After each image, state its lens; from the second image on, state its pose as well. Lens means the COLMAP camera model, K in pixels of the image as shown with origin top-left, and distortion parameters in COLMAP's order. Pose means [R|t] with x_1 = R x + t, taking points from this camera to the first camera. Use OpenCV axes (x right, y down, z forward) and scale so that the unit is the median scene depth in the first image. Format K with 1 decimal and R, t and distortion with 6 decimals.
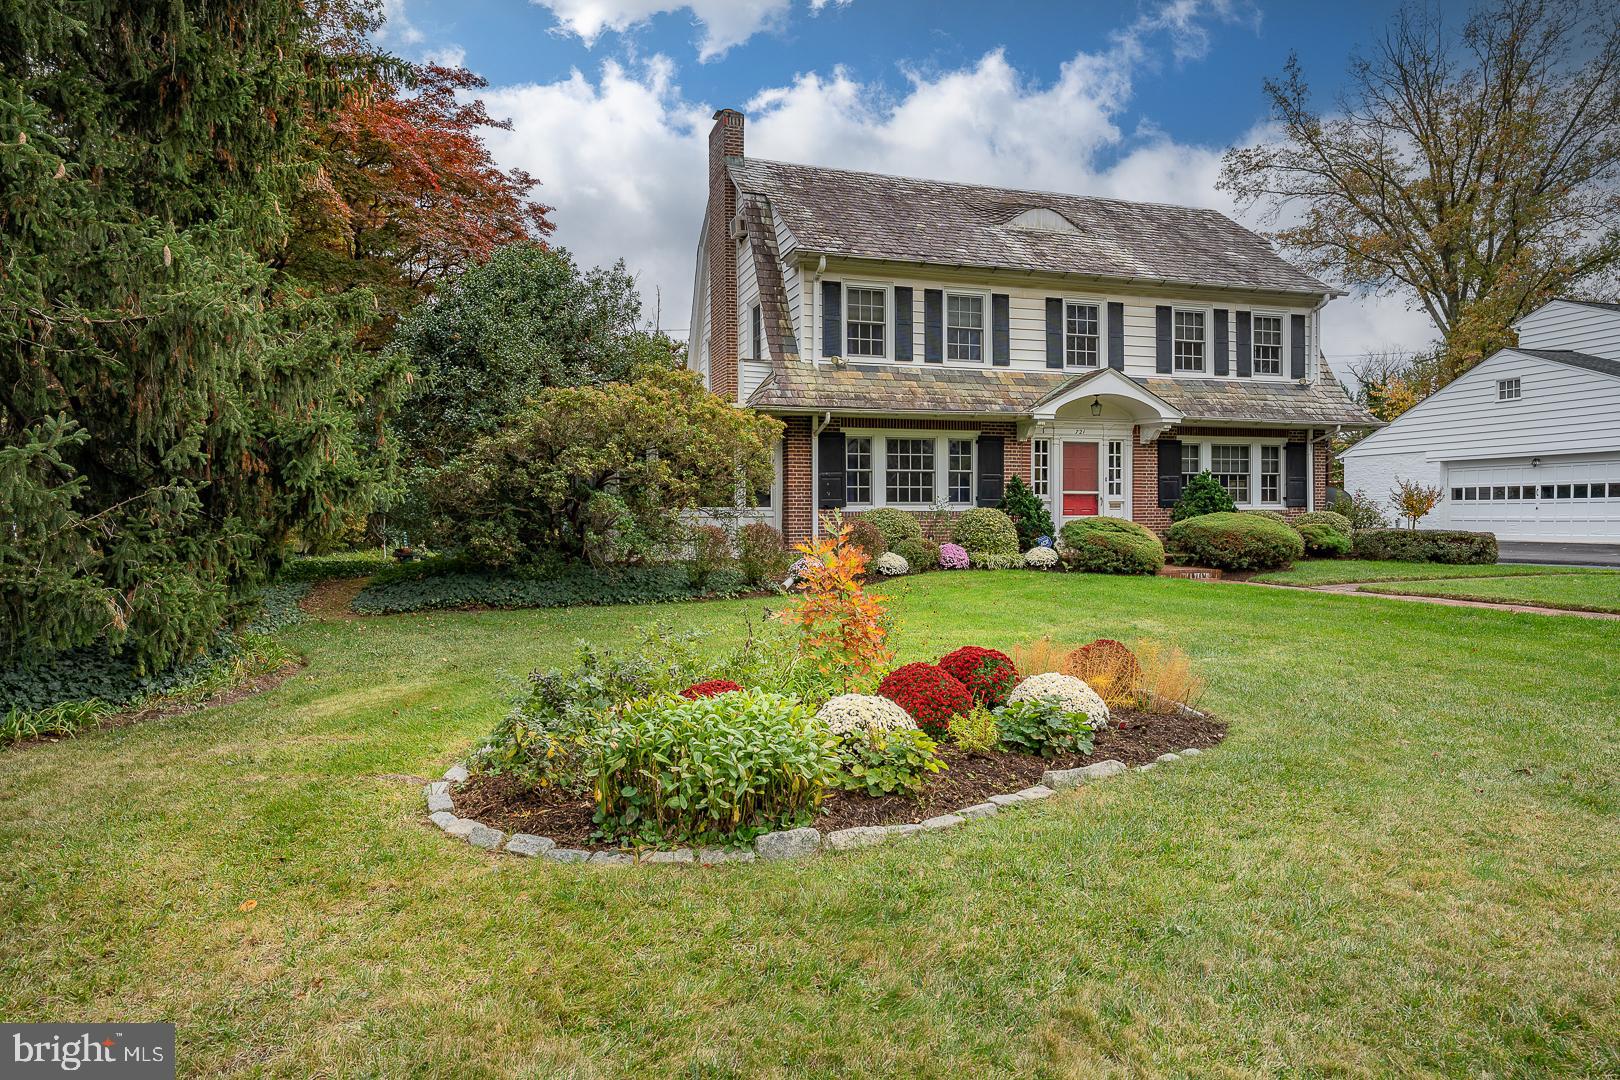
lens RADIAL K [[668.7, 0, 823.8], [0, 668.7, 493.0], [0, 0, 1]] dist [0.000166, -0.000019]
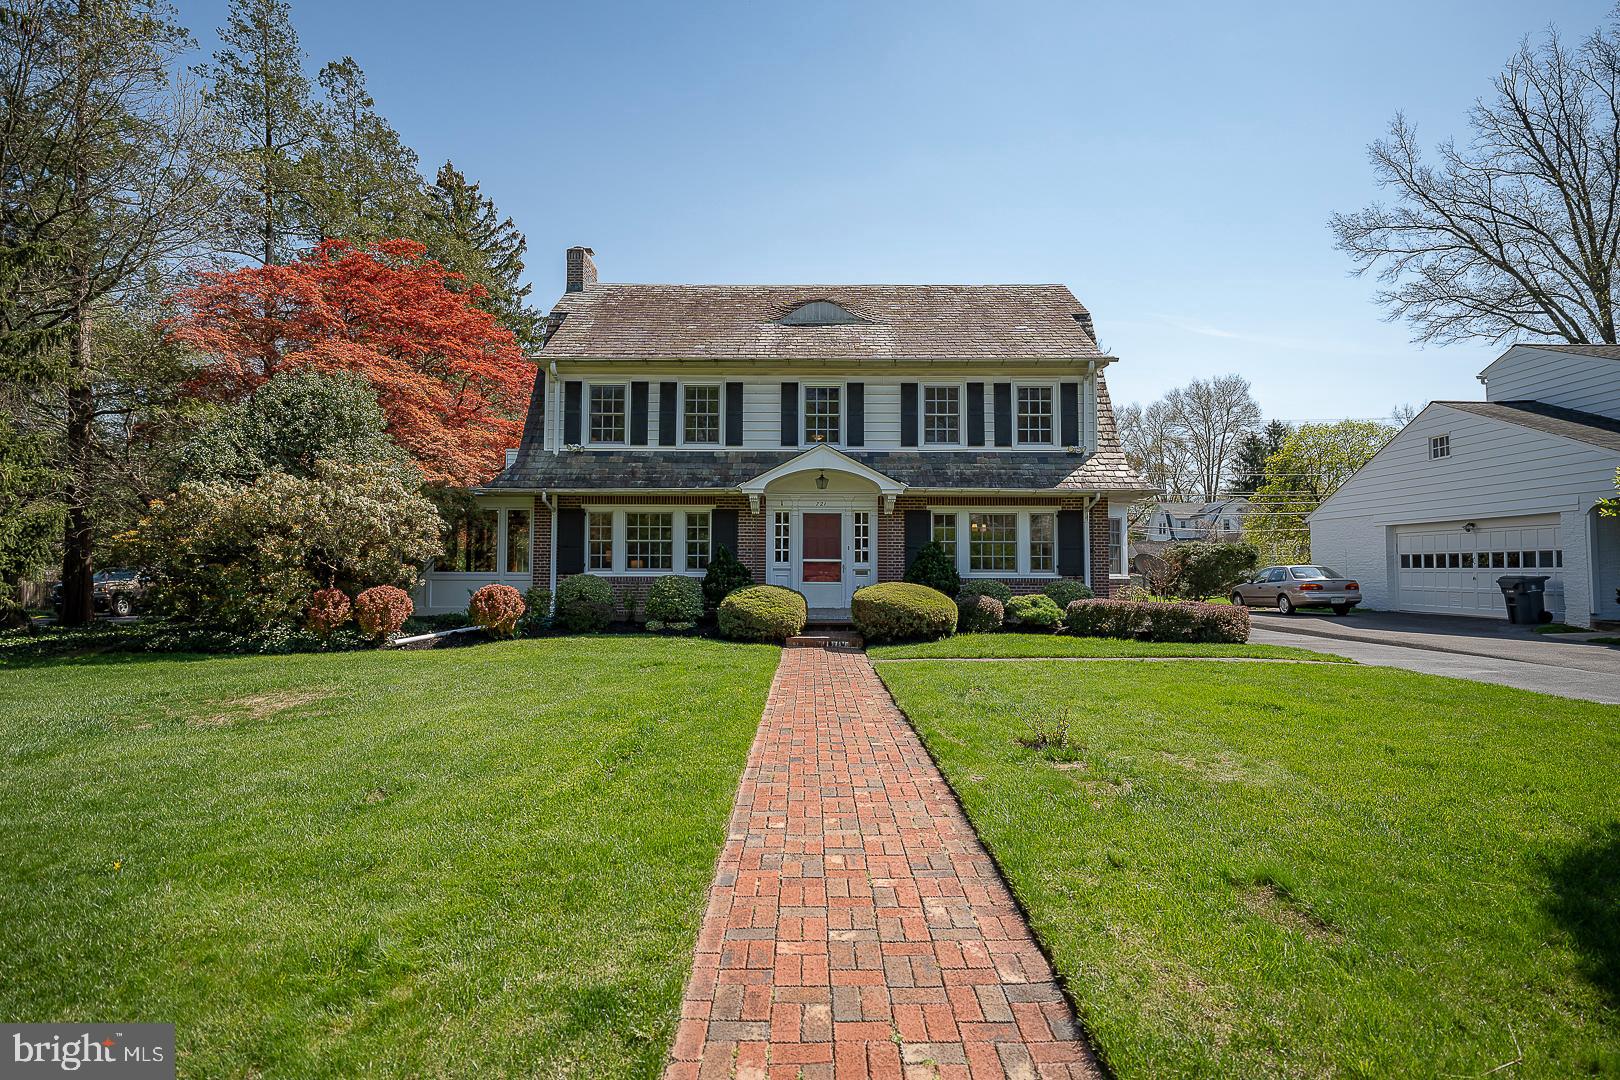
lens RADIAL K [[555.9, 0, 808.2], [0, 555.9, 545.3], [0, 0, 1]] dist [-0.021133, 0.003573]
pose [[0.975054, -0.006104, -0.221884, 0.548393], [-0.000457, 0.999565, -0.029502, 0.001269], [0.221968, 0.028868, 0.974627, 0.124923]]
